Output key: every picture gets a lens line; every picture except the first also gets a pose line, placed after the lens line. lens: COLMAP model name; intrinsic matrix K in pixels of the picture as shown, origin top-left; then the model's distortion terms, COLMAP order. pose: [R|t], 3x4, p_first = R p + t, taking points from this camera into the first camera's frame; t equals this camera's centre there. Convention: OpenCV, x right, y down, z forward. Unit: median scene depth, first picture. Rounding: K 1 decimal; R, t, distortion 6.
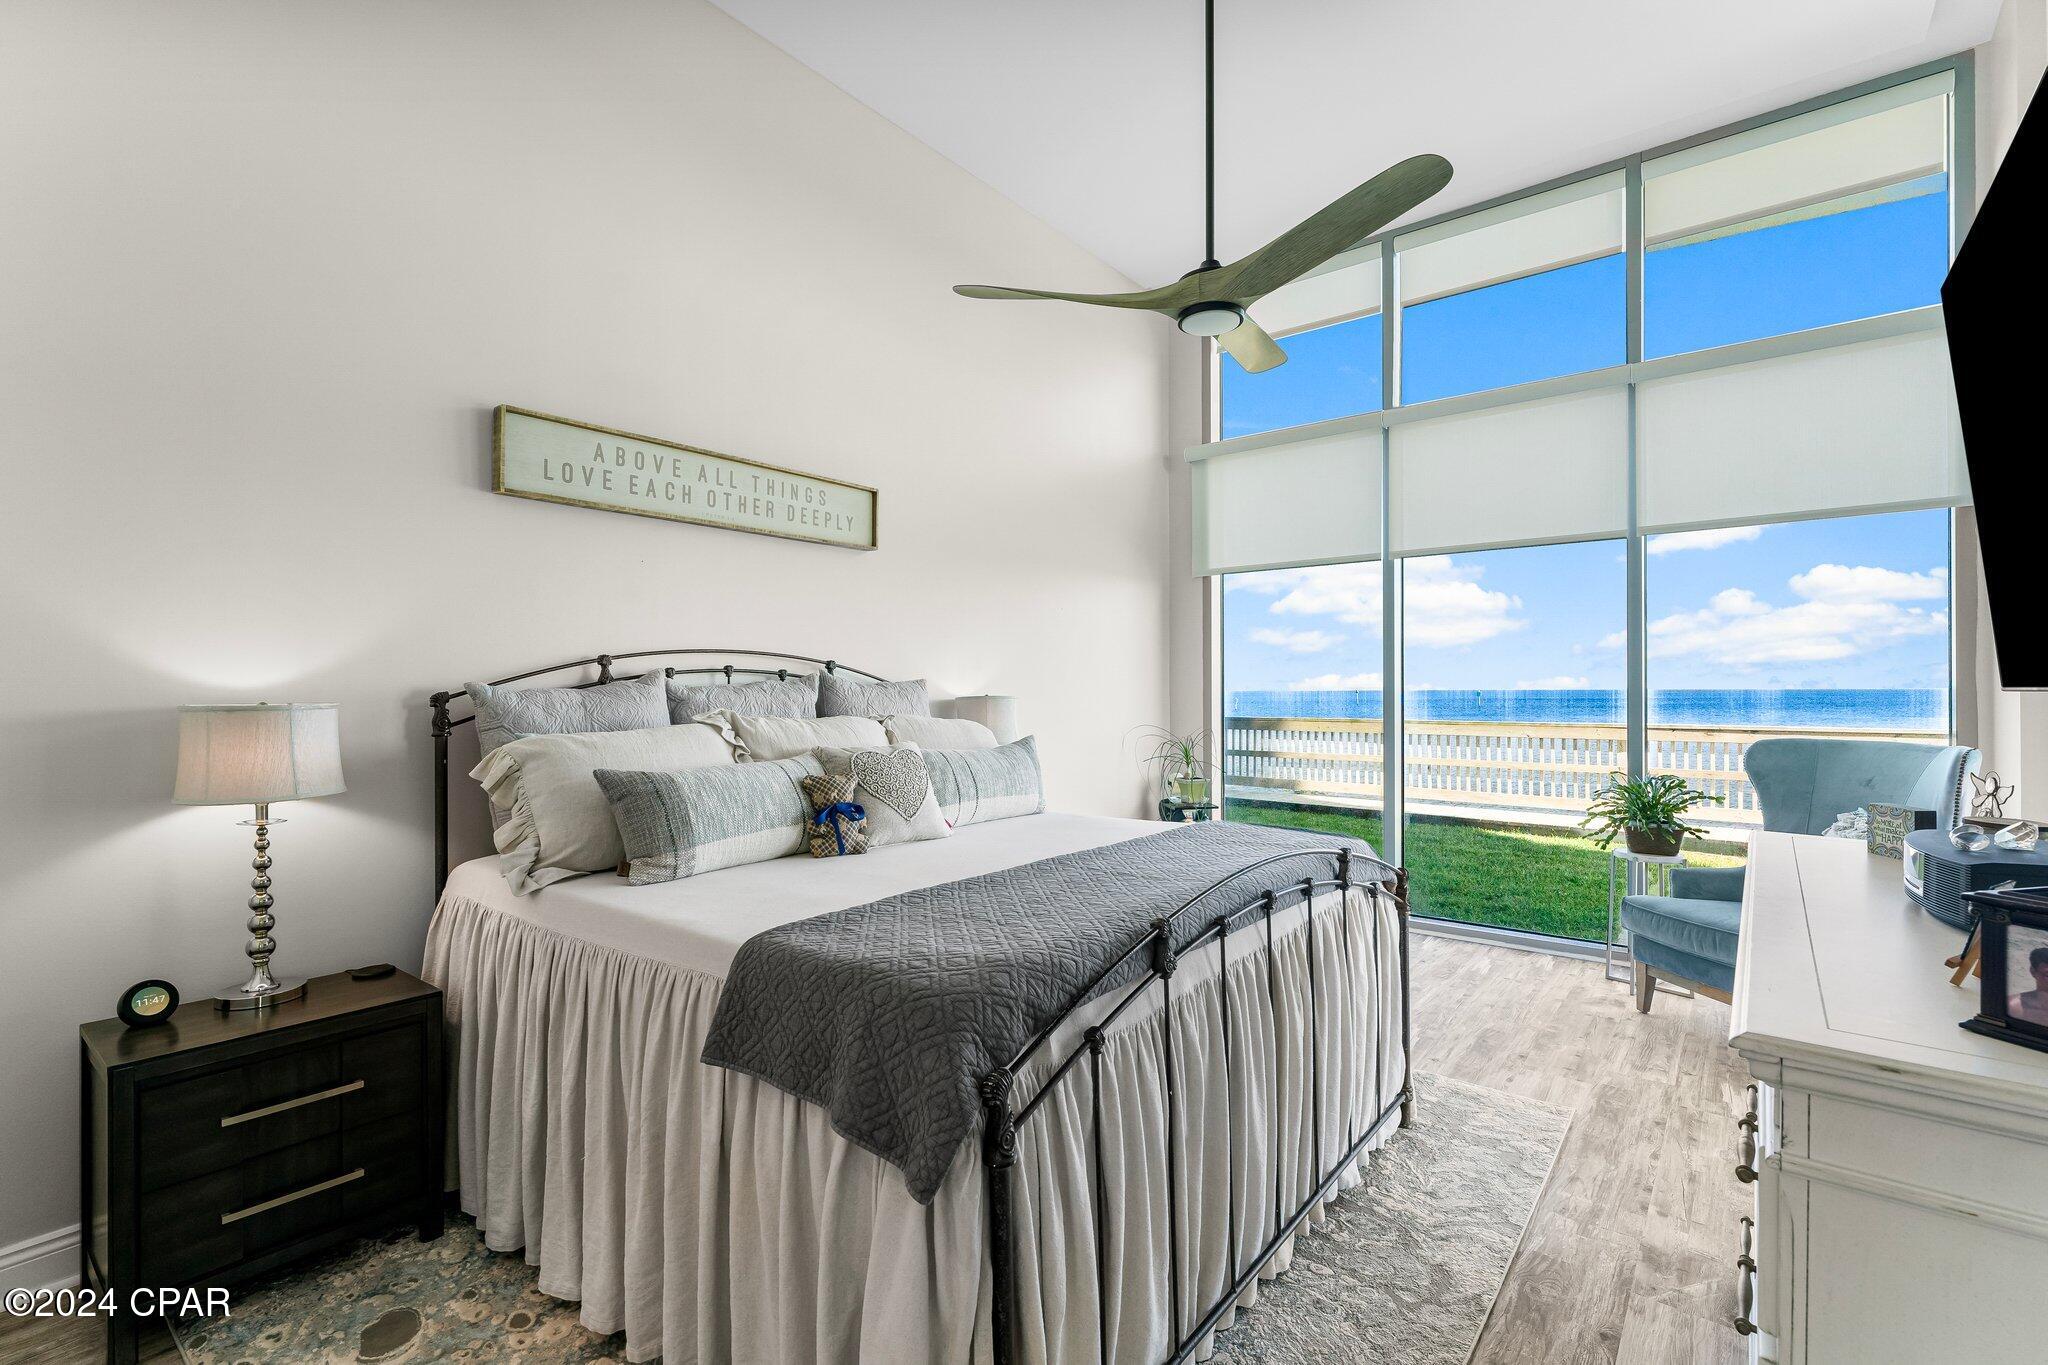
lens RADIAL K [[911.1, 0, 1021.3], [0, 911.1, 687.7], [0, 0, 1]] dist [0.000369, 0.000029]
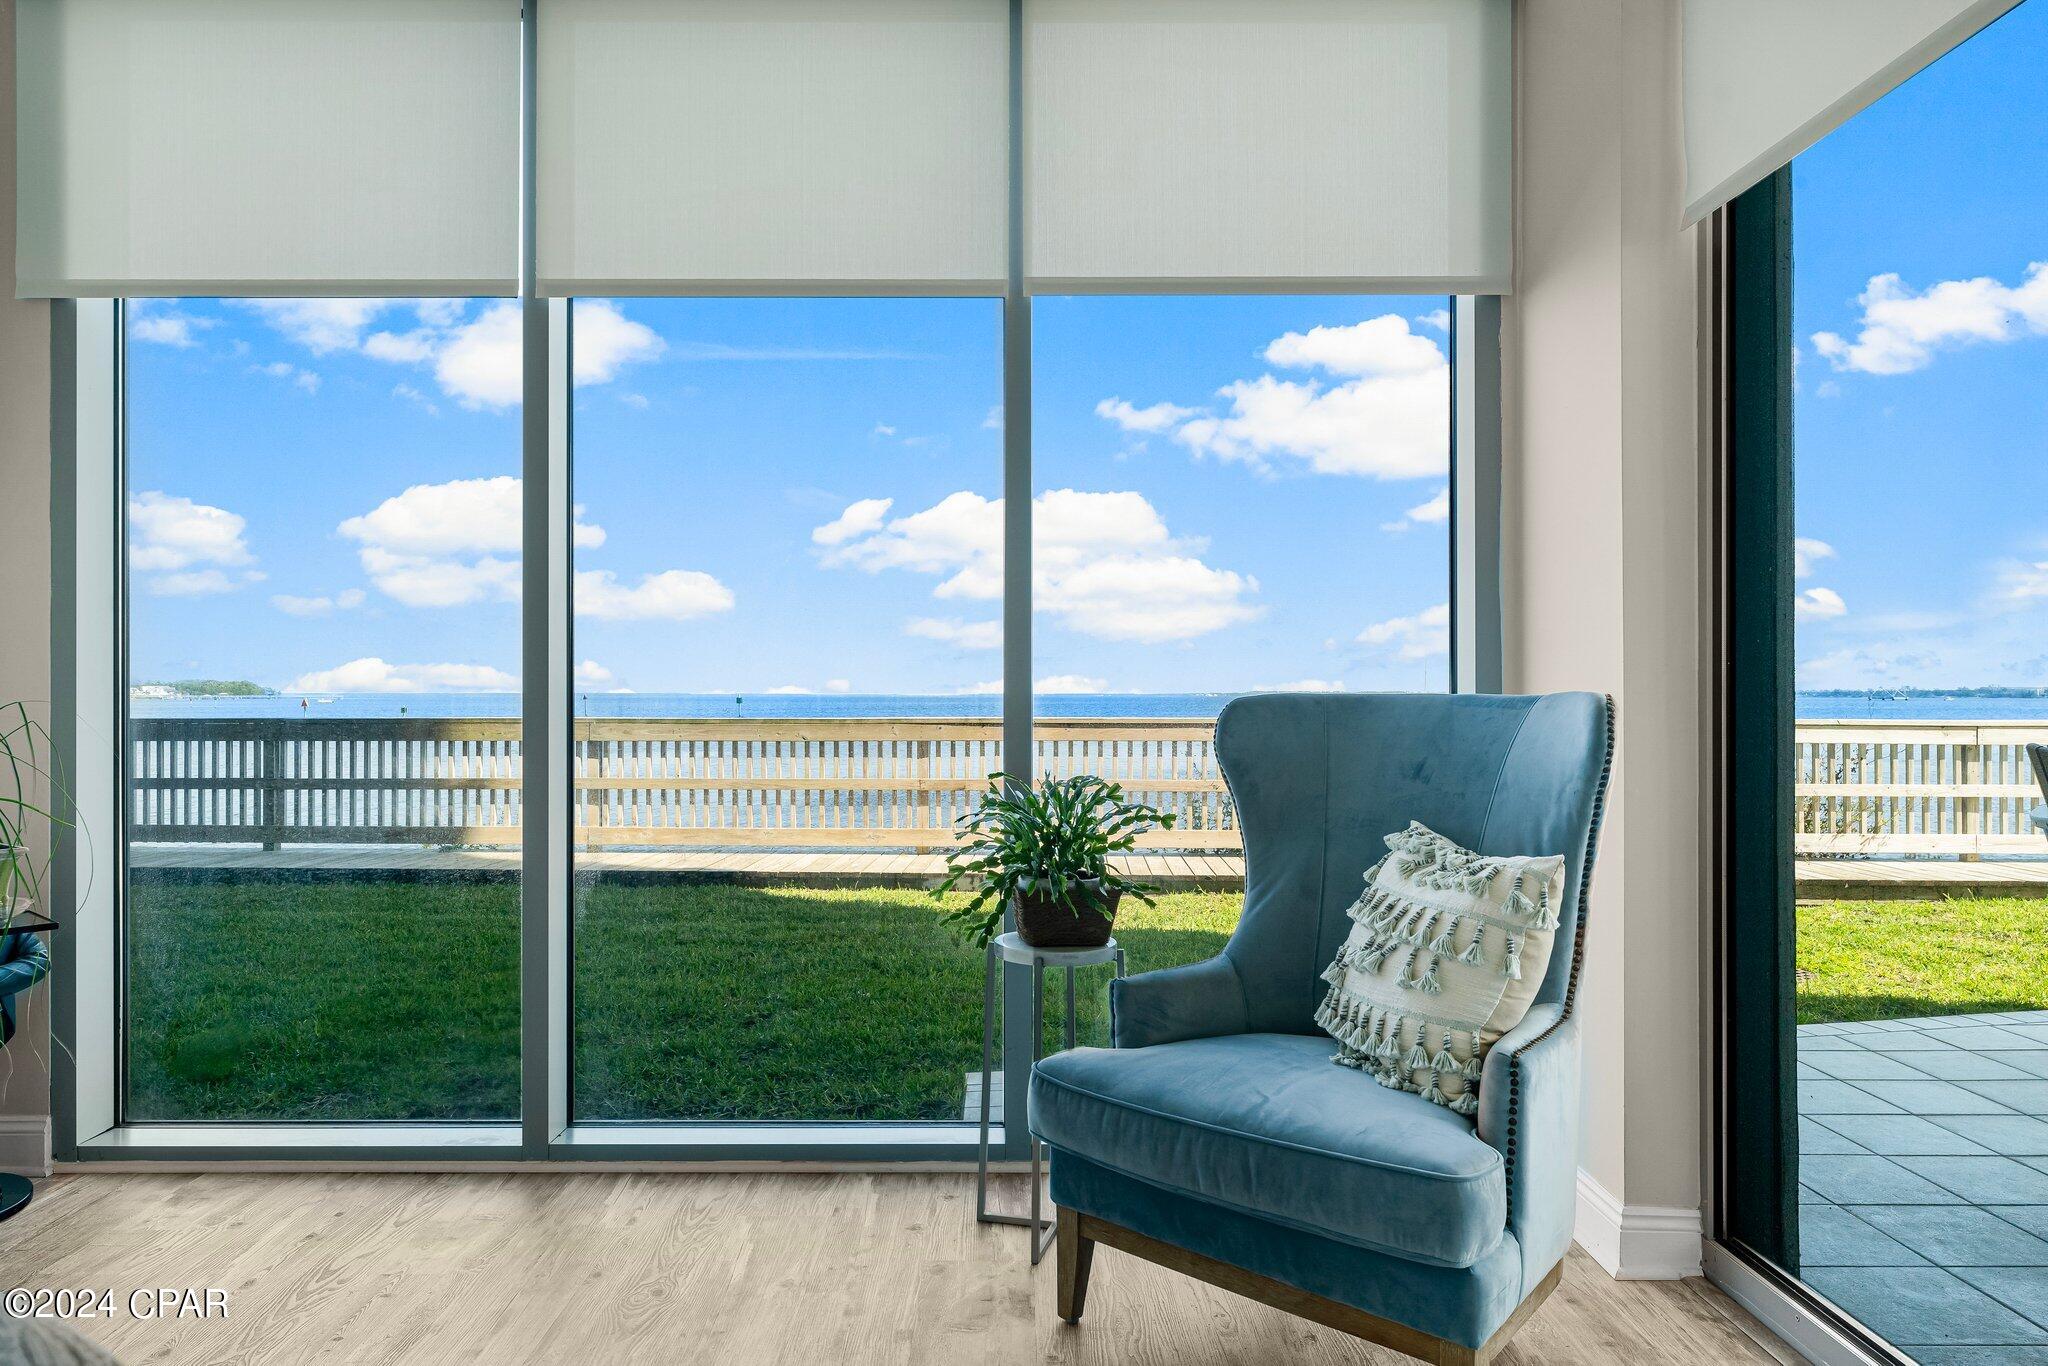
lens RADIAL K [[1272.3, 0, 1020.0], [0, 1272.3, 692.0], [0, 0, 1]] dist [-0.013688, -0.000345]
pose [[0.776478, 0.004547, 0.630127, 0.293703], [-0.004365, 0.999989, -0.001838, 0.060307], [-0.630129, -0.001324, 0.776490, 0.568940]]
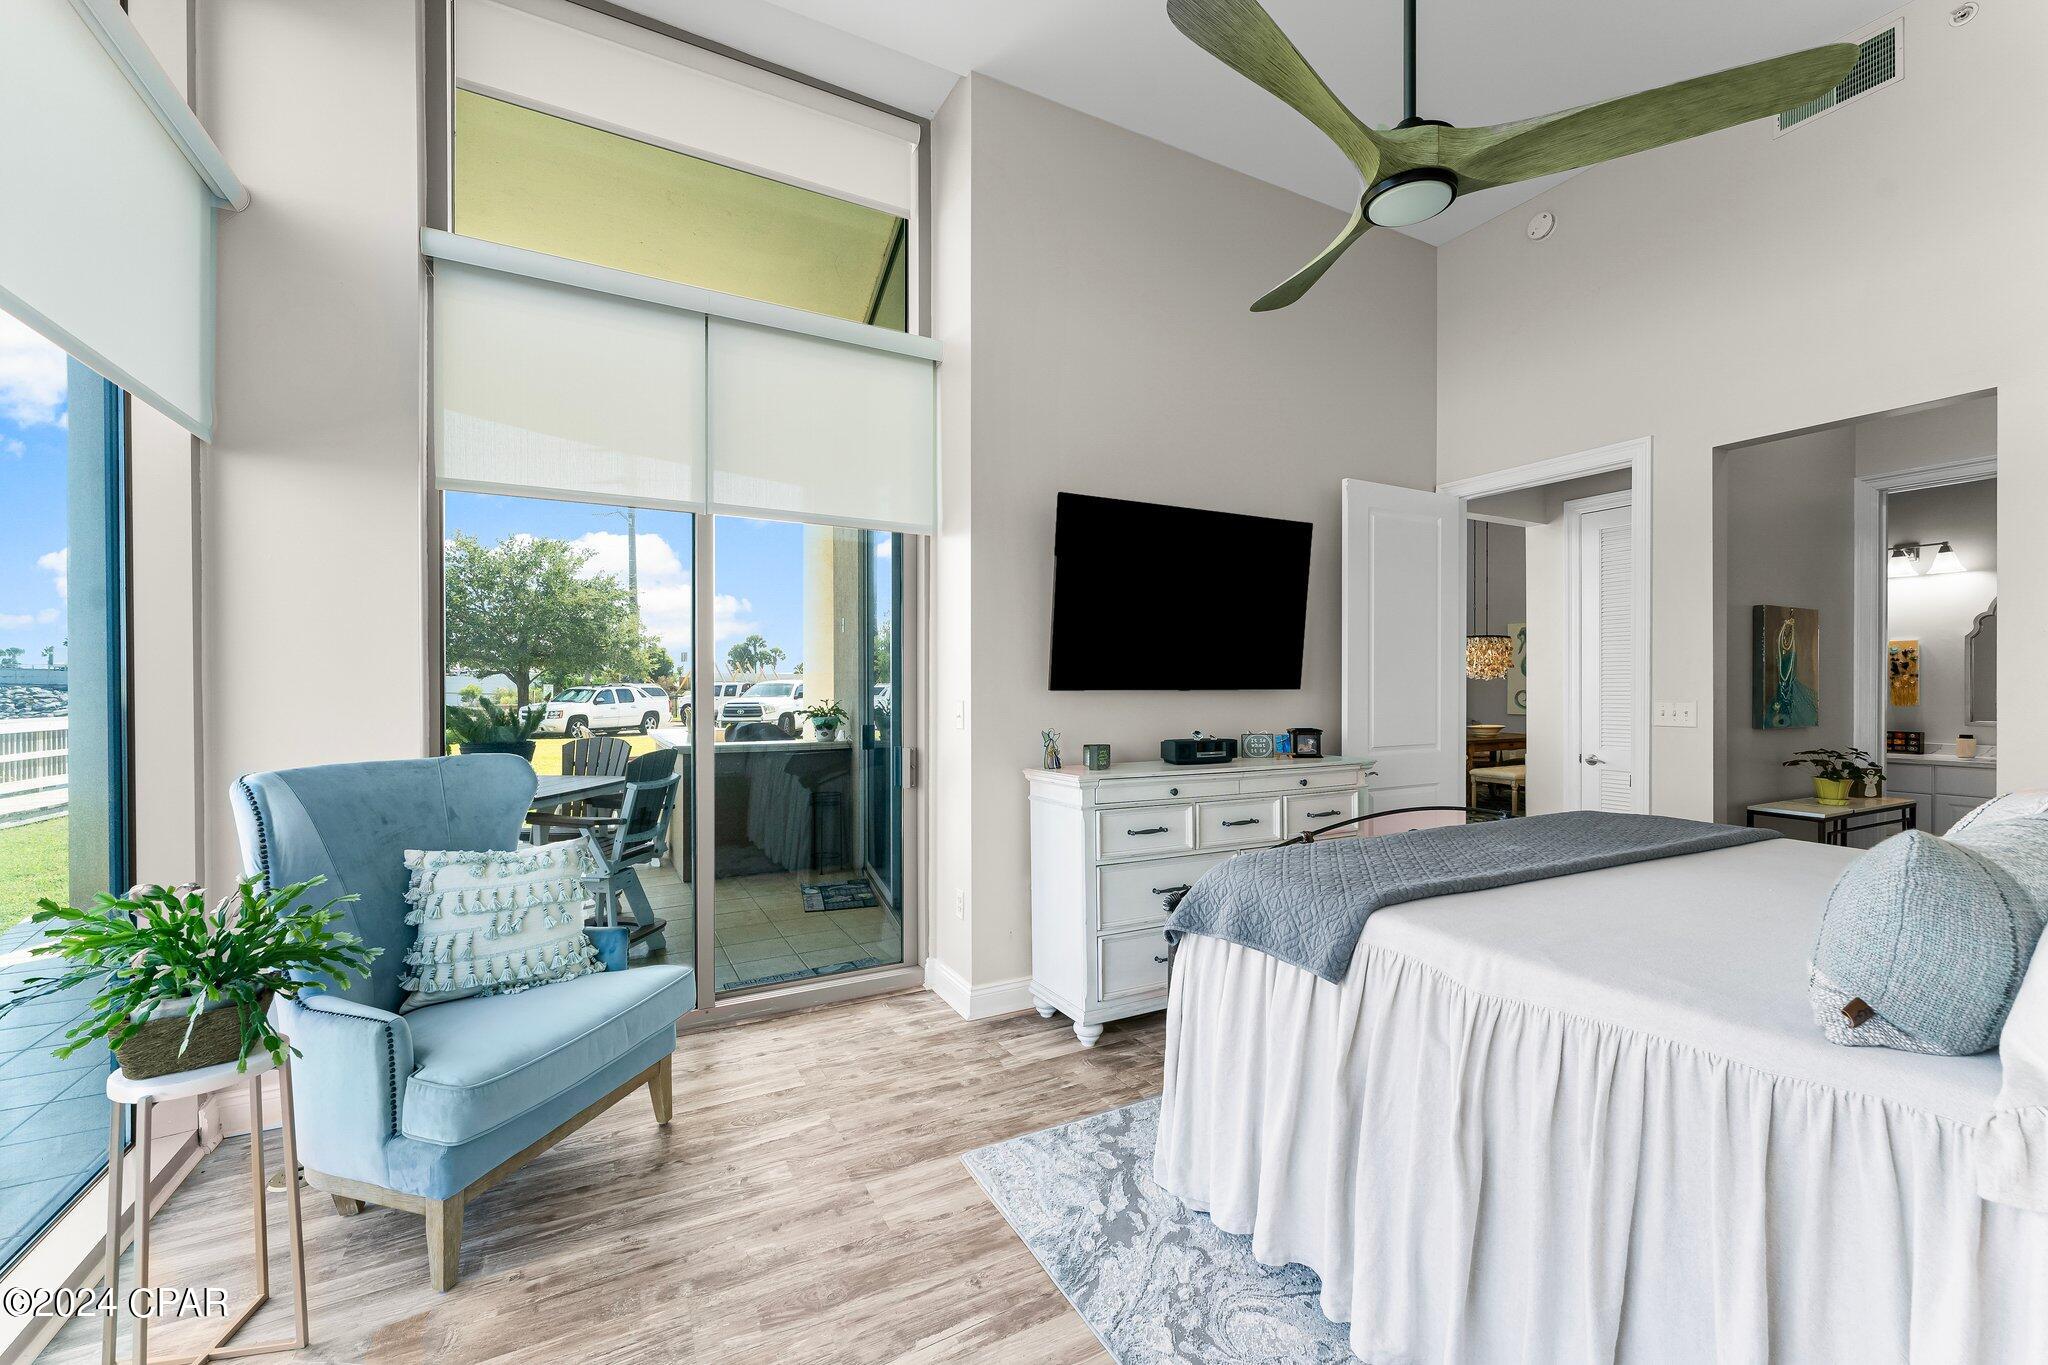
lens RADIAL K [[825.0, 0, 1019.0], [0, 825.0, 690.6], [0, 0, 1]] dist [0.000400, 0.000142]
pose [[-0.914511, 0.000559, 0.404561, 0.176770], [0.002254, 0.999991, 0.003715, -0.001168], [-0.404555, 0.004309, -0.914504, 1.354735]]
